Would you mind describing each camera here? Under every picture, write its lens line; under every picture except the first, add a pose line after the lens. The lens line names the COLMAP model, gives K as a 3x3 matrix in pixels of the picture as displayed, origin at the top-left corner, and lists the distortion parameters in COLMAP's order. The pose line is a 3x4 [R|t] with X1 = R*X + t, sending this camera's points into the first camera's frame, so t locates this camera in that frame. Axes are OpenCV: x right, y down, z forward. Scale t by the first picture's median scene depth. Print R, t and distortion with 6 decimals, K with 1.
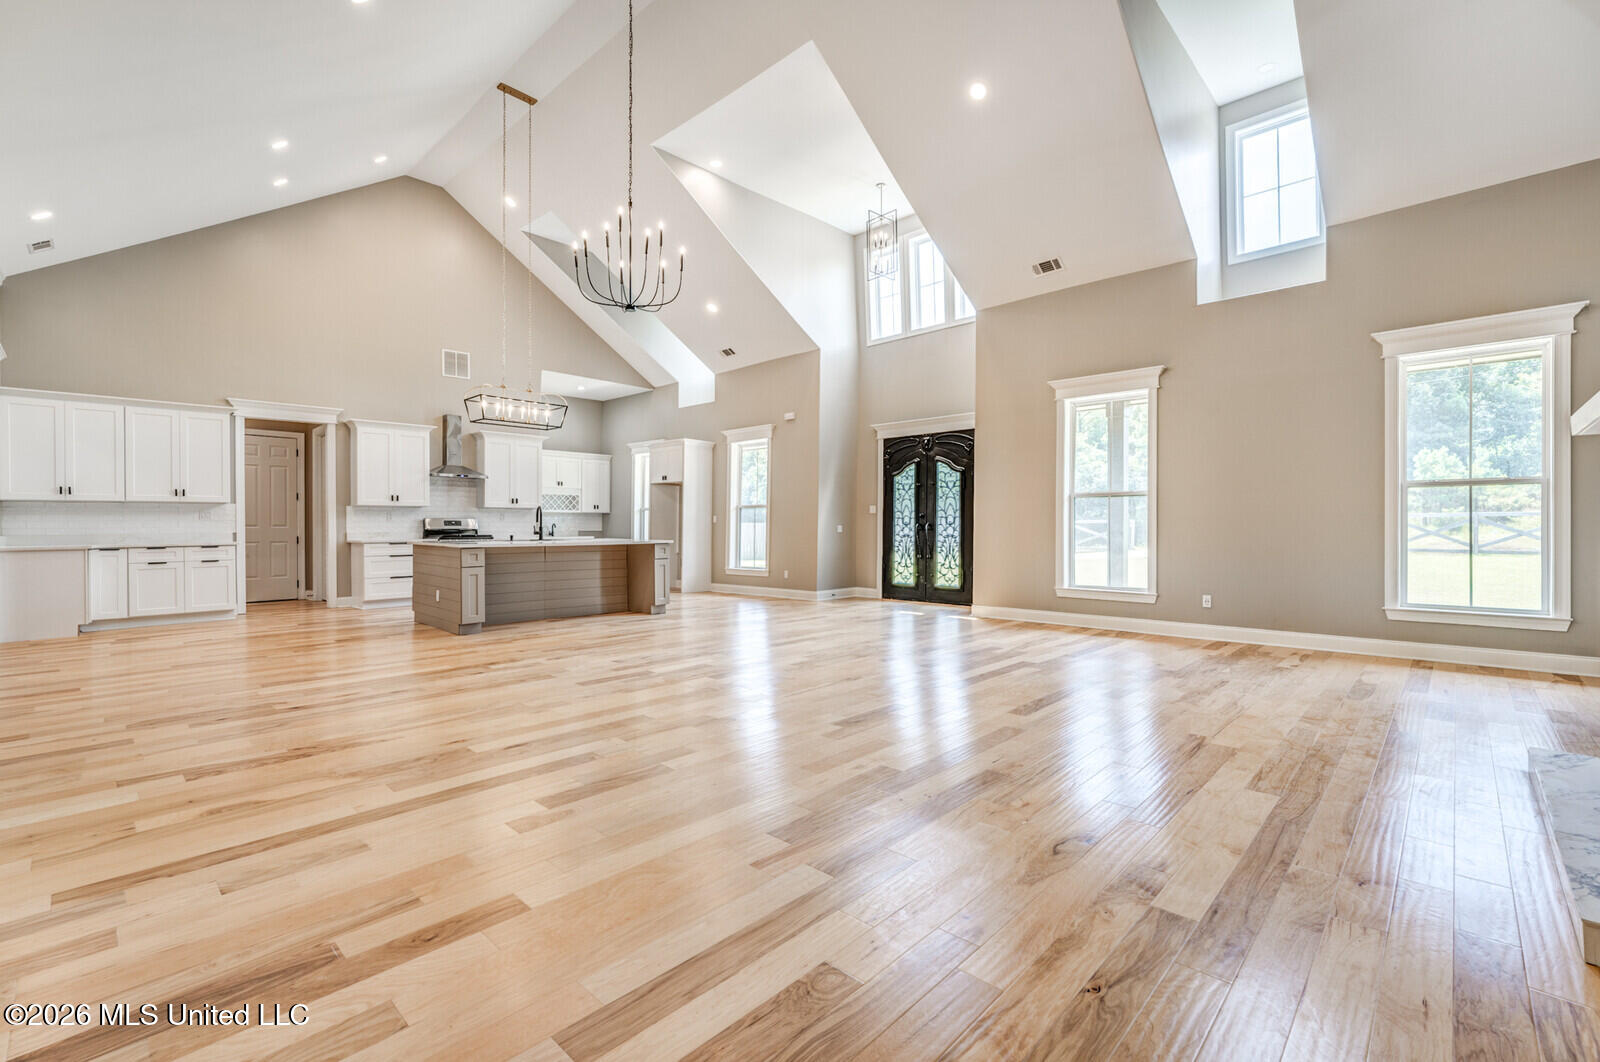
lens RADIAL K [[700.5, 0, 800.3], [0, 700.5, 528.0], [0, 0, 1]] dist [-0.008646, 0.001379]
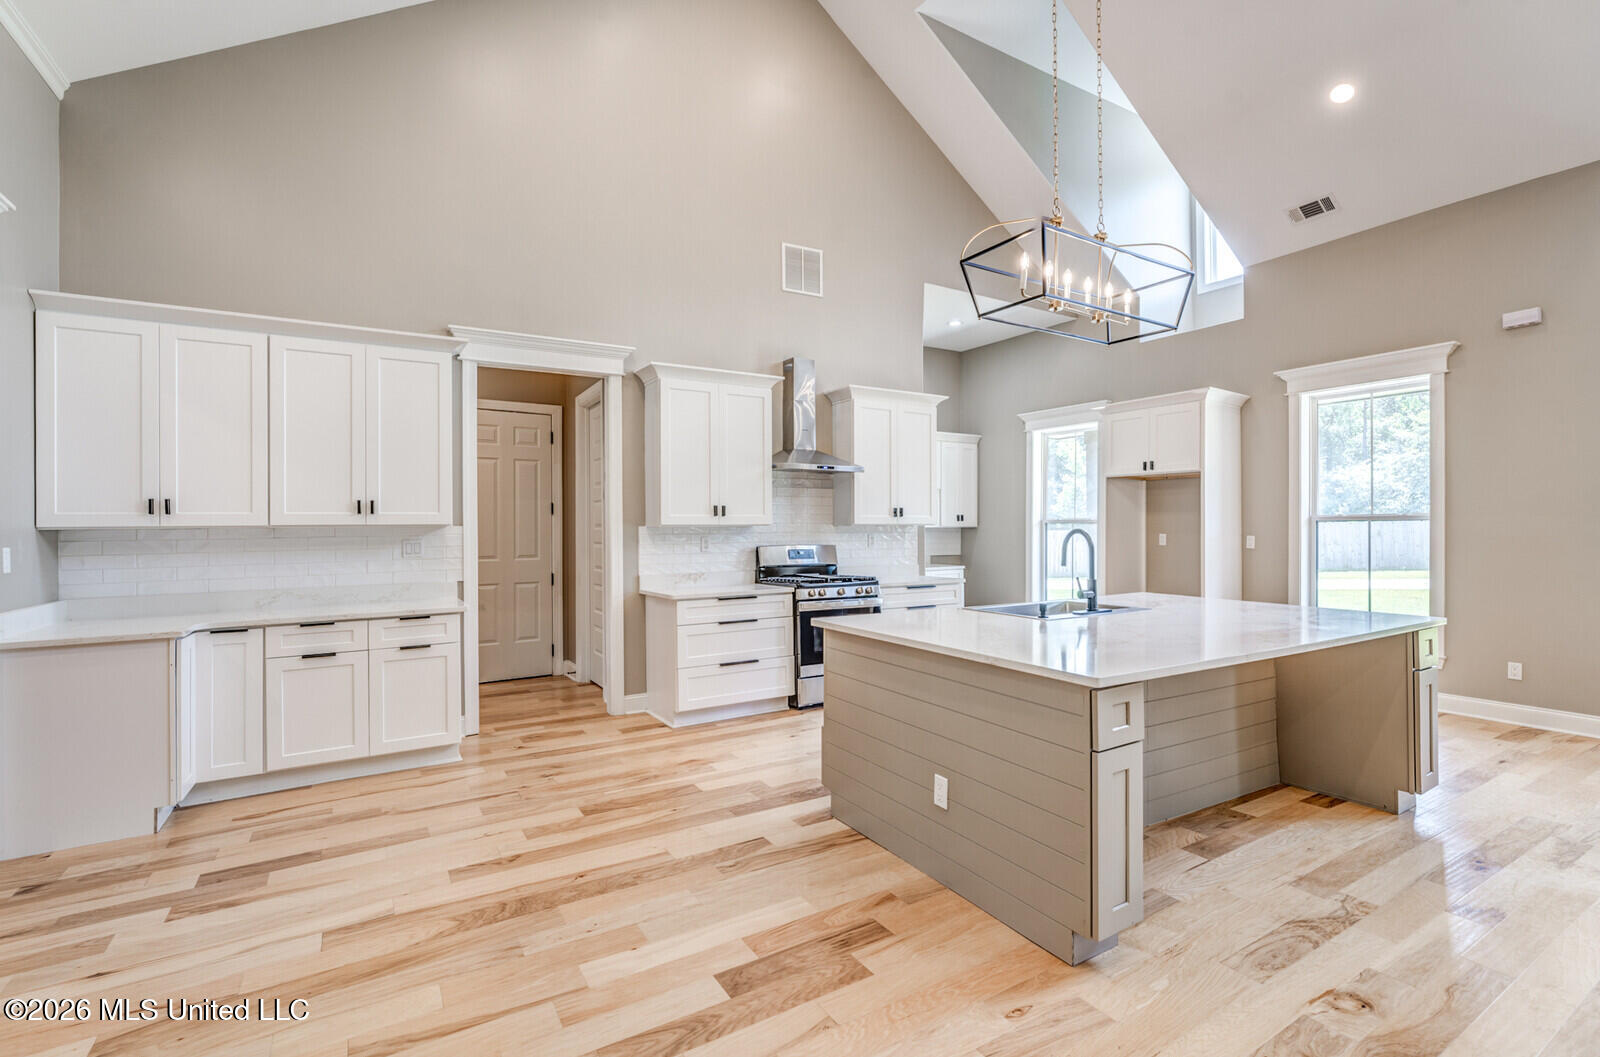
lens RADIAL K [[724.2, 0, 799.7], [0, 724.2, 524.4], [0, 0, 1]] dist [-0.000065, 0.000039]
pose [[0.966349, -0.005286, -0.257180, -0.370213], [0.003176, 0.999958, -0.008618, -0.027006], [0.257214, 0.007511, 0.966325, 0.469583]]
